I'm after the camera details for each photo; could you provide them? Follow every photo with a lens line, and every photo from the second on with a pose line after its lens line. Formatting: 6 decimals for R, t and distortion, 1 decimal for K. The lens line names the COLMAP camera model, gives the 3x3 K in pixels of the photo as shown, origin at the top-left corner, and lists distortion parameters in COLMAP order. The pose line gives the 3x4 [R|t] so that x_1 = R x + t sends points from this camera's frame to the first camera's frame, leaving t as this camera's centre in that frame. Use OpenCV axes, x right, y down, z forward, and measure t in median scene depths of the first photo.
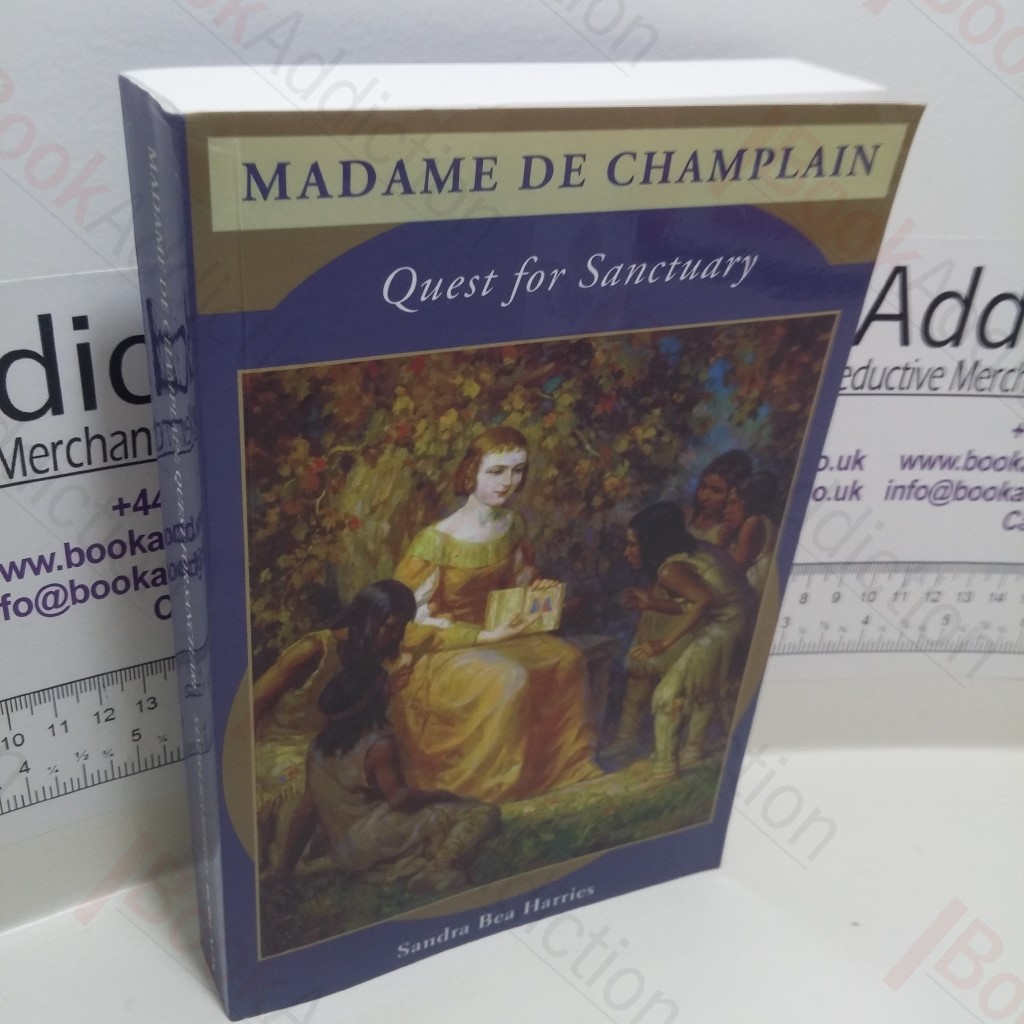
lens RADIAL K [[1222.3, 0, 522.5], [0, 1222.3, 496.8], [0, 0, 1]] dist [0.012430, 0.000000]
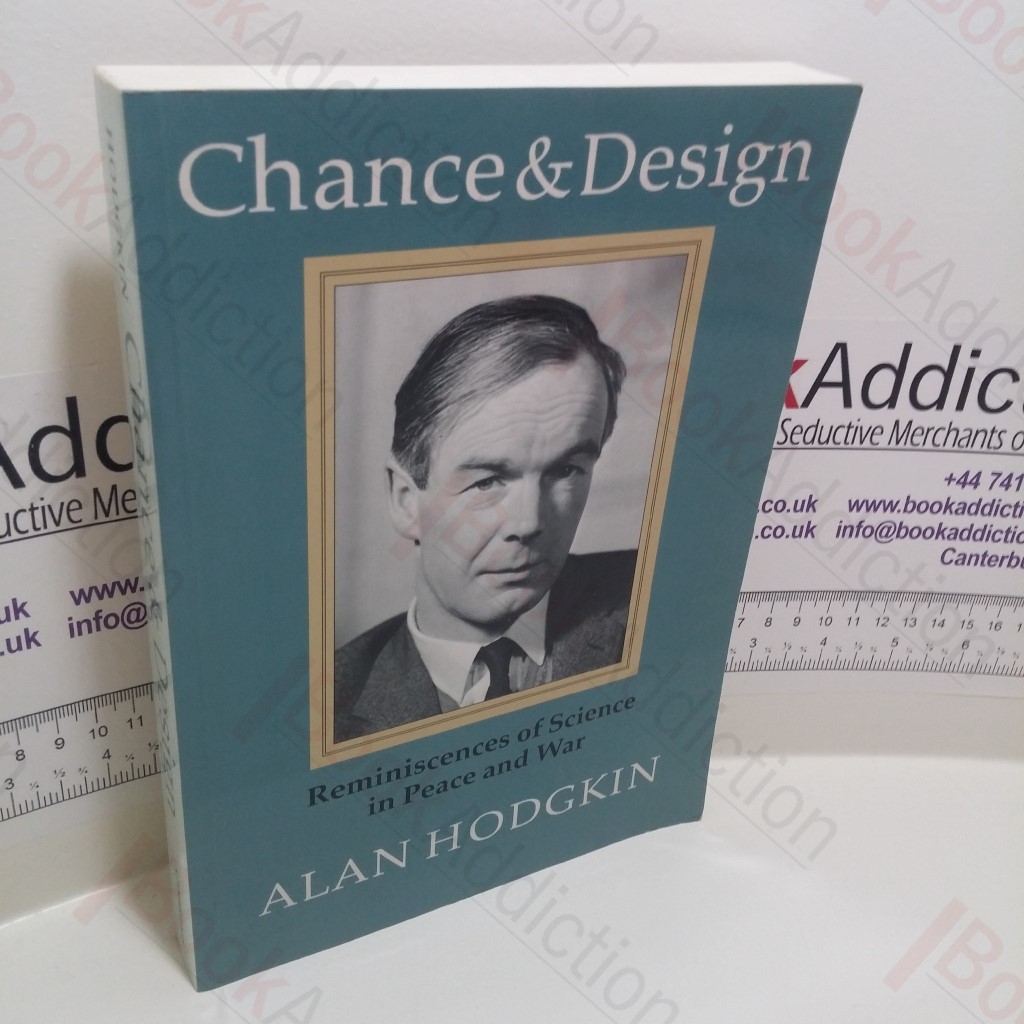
lens RADIAL K [[1222.3, 0, 517.7], [0, 1222.3, 489.3], [0, 0, 1]] dist [0.012430, 0.000000]
pose [[0.999639, 0.008123, -0.025624, 0.024135], [-0.008765, 0.999648, -0.025044, -0.012269], [0.025412, 0.025260, 0.999358, -0.180694]]
